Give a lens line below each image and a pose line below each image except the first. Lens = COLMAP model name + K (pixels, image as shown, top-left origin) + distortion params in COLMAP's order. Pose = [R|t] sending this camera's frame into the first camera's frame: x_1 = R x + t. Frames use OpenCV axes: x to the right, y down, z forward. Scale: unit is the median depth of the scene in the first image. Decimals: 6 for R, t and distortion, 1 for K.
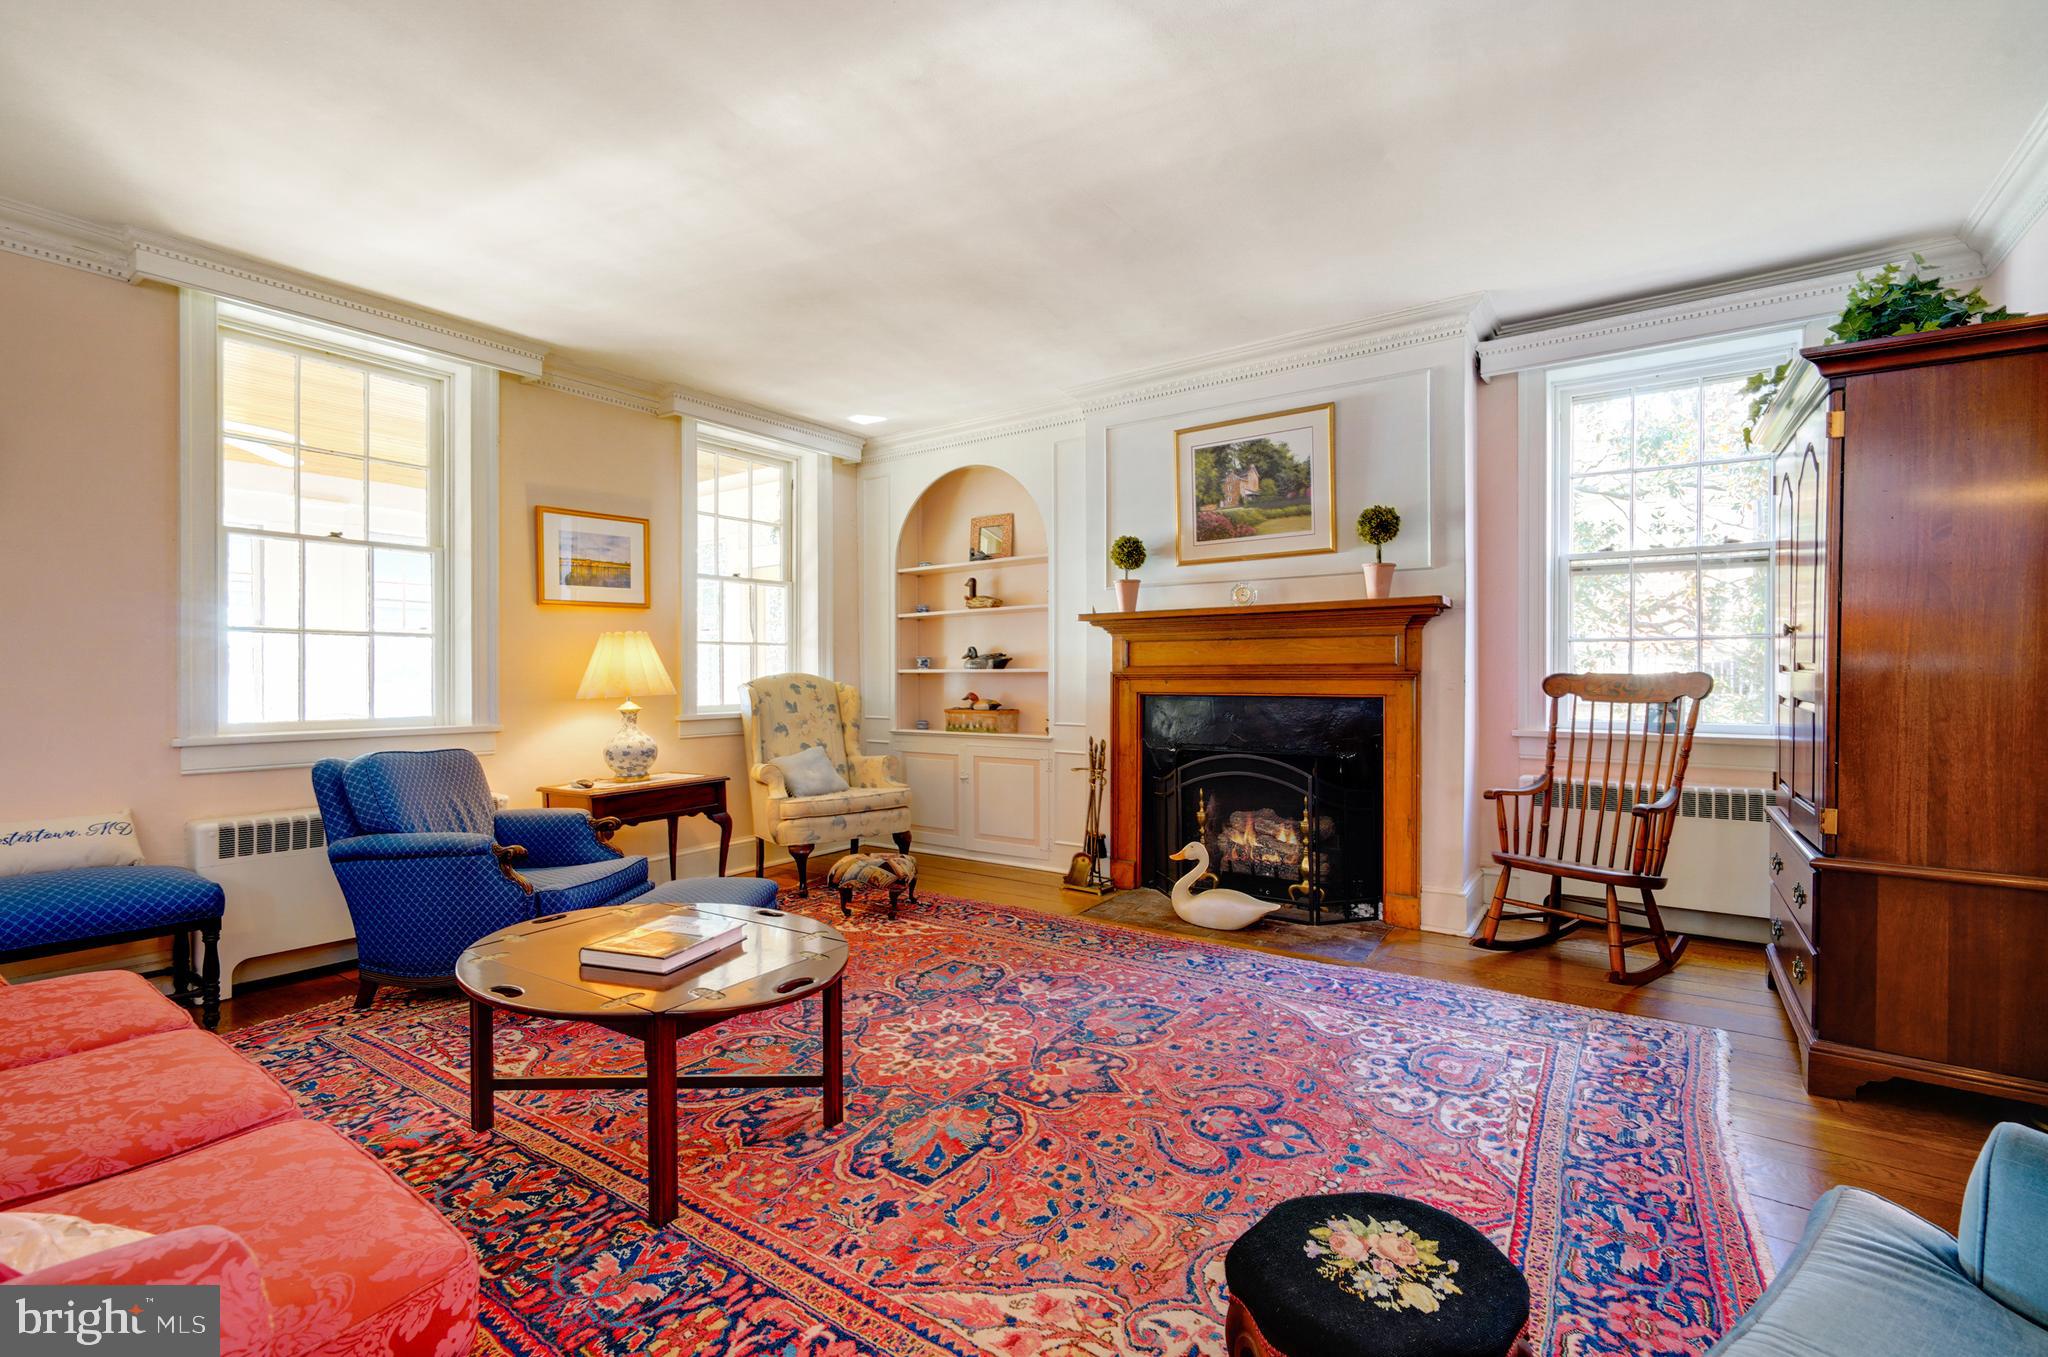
lens RADIAL K [[885.4, 0, 999.9], [0, 885.4, 685.9], [0, 0, 1]] dist [-0.001804, -0.000315]
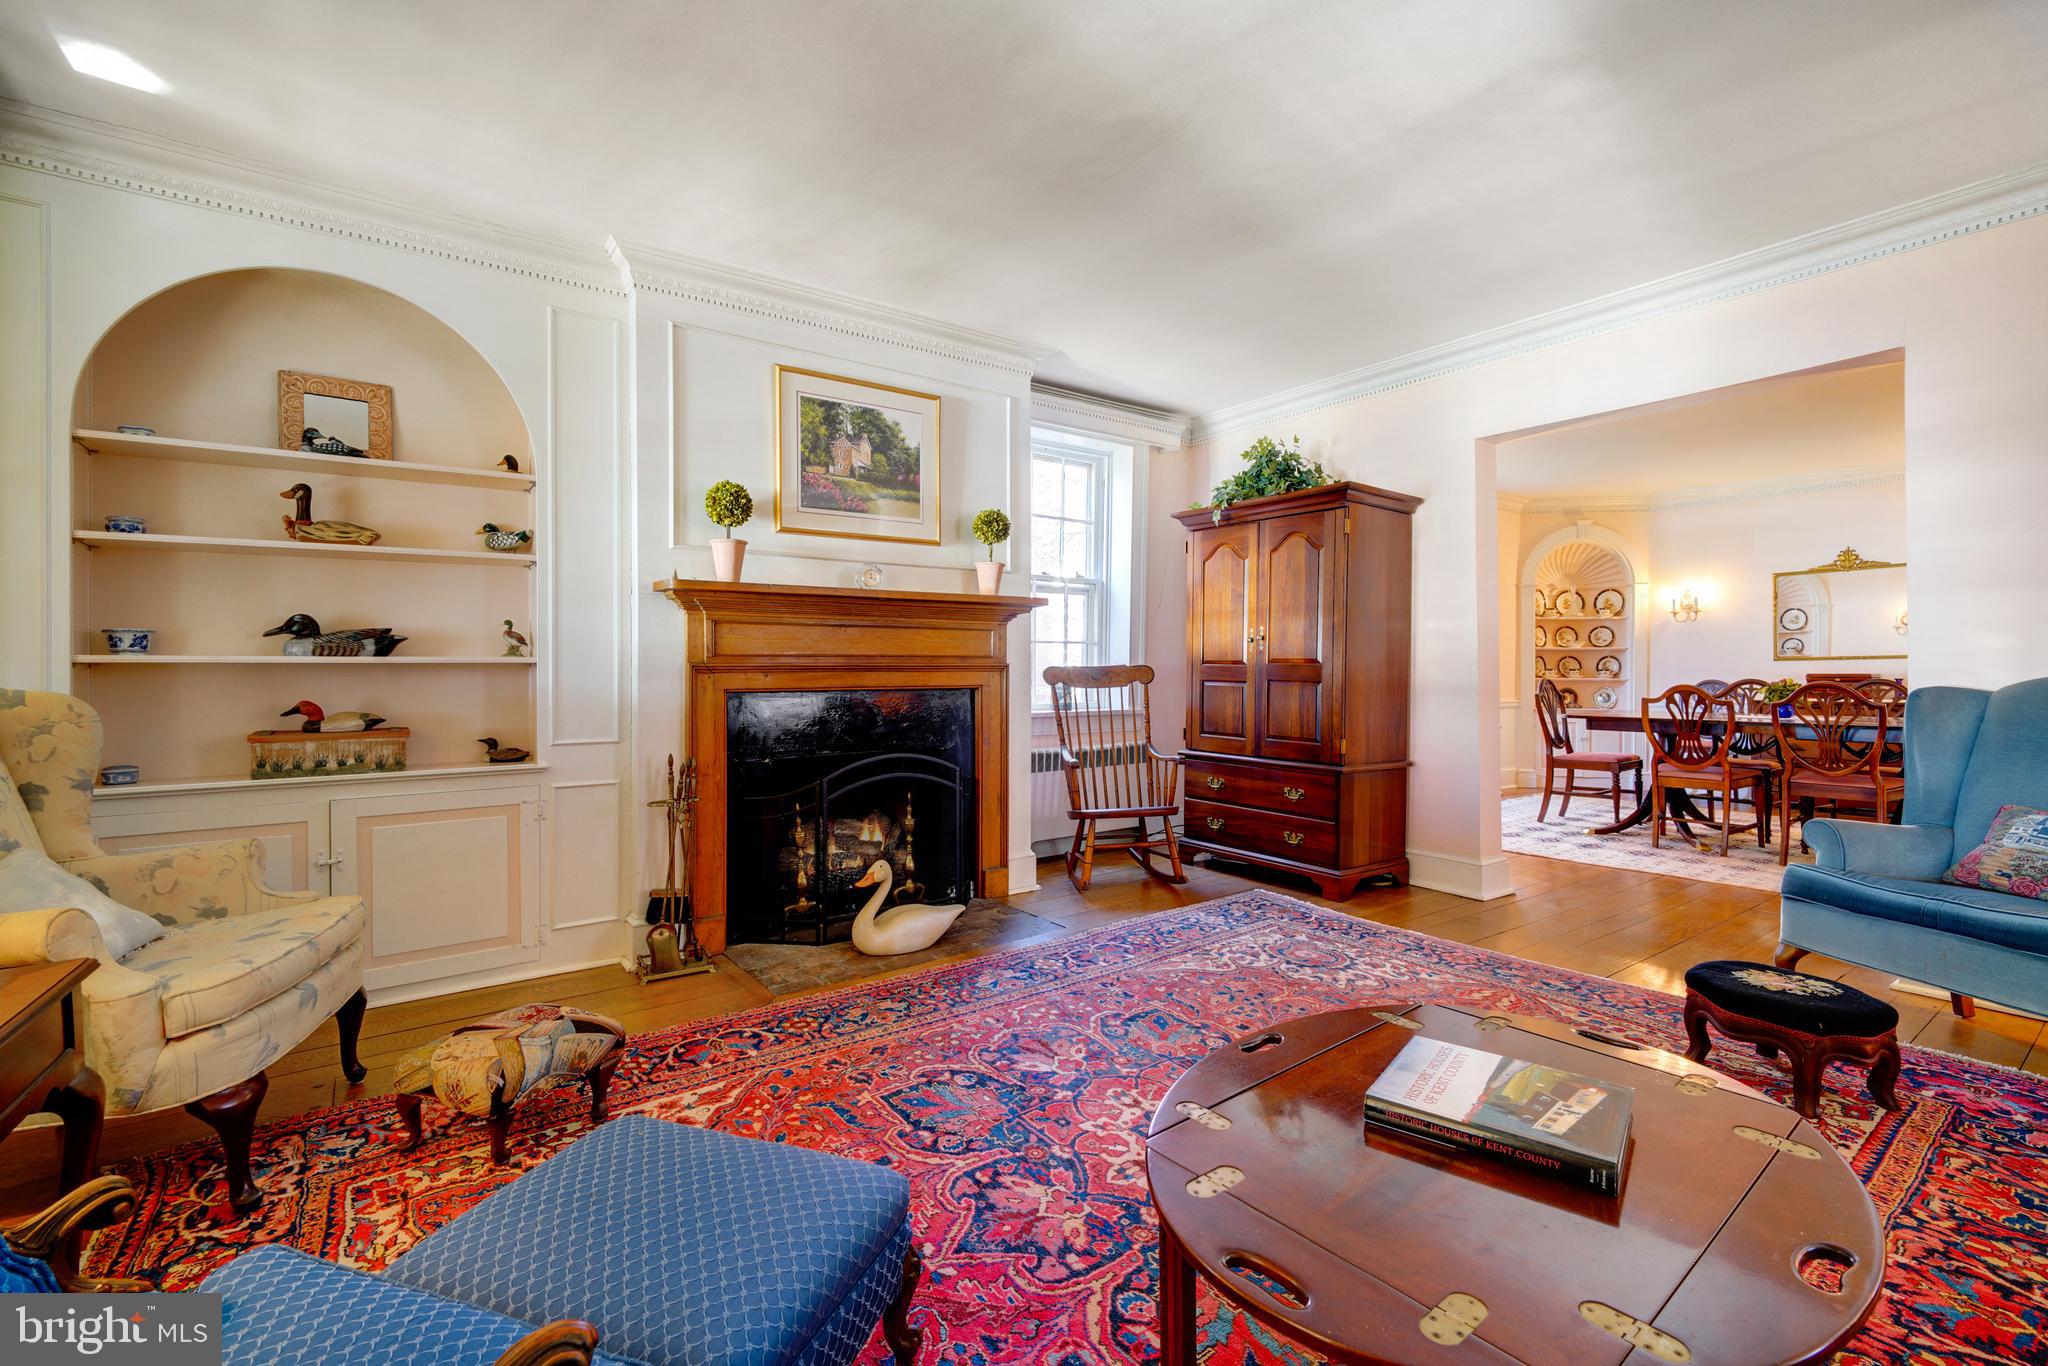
lens RADIAL K [[886.4, 0, 1022.3], [0, 886.4, 678.9], [0, 0, 1]] dist [-0.002342, -0.000464]
pose [[0.316139, -0.006262, 0.948692, -0.600409], [0.016767, 0.999859, 0.001013, 0.001740], [-0.948565, 0.015586, 0.316199, 0.647633]]
